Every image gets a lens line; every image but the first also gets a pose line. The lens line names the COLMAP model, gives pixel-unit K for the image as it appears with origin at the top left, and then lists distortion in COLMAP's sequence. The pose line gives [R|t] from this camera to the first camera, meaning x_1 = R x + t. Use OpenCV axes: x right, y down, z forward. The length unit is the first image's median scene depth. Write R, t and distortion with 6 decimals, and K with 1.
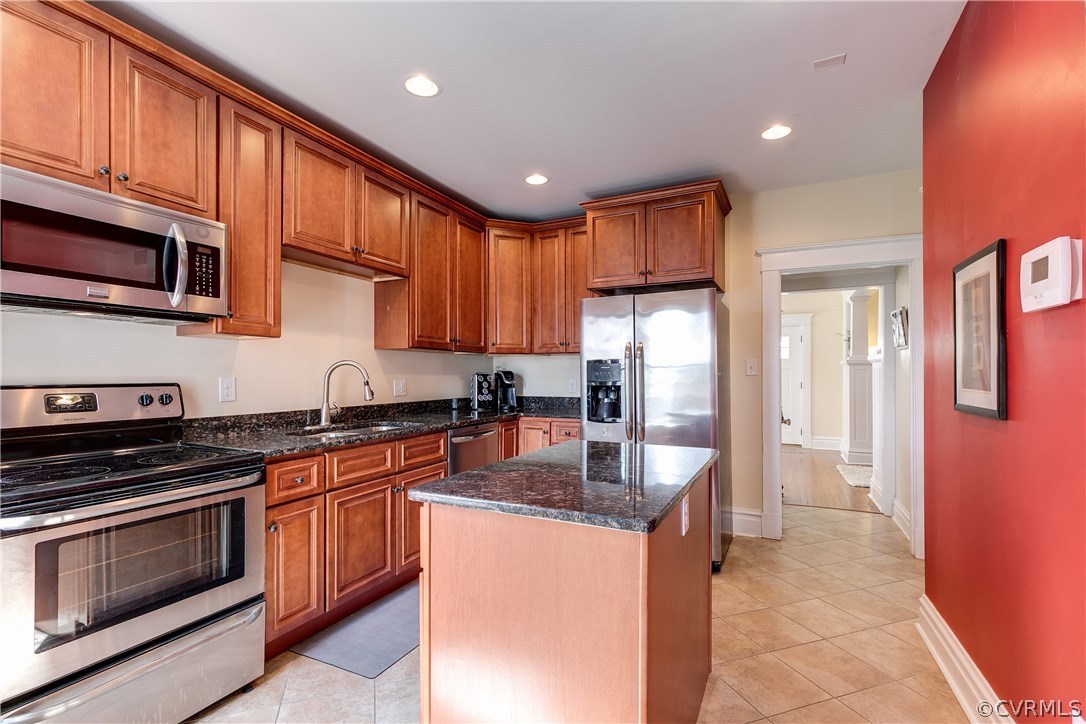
lens RADIAL K [[493.1, 0, 543.2], [0, 493.1, 368.5], [0, 0, 1]] dist [-0.000332, -0.000048]
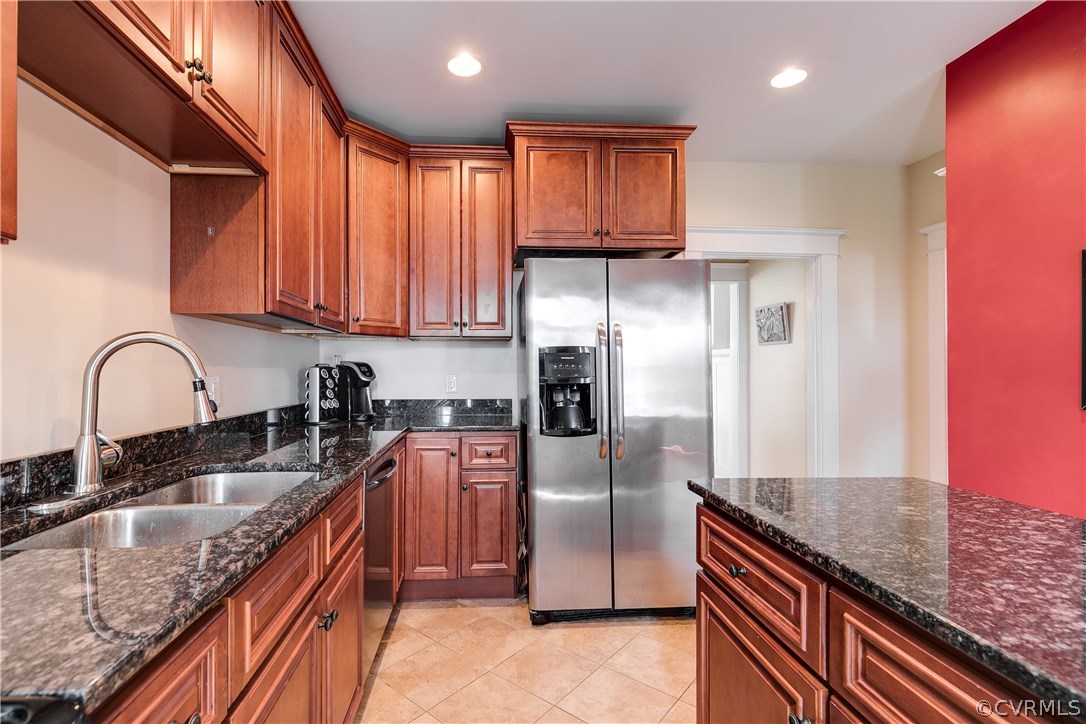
lens RADIAL K [[518.2, 0, 538.2], [0, 518.2, 363.7], [0, 0, 1]] dist [0.004813, 0.000720]
pose [[0.869055, 0.008094, 0.494650, -0.248696], [-0.009069, 0.999959, -0.000428, 0.006245], [-0.494633, -0.004114, 0.869092, 0.338082]]
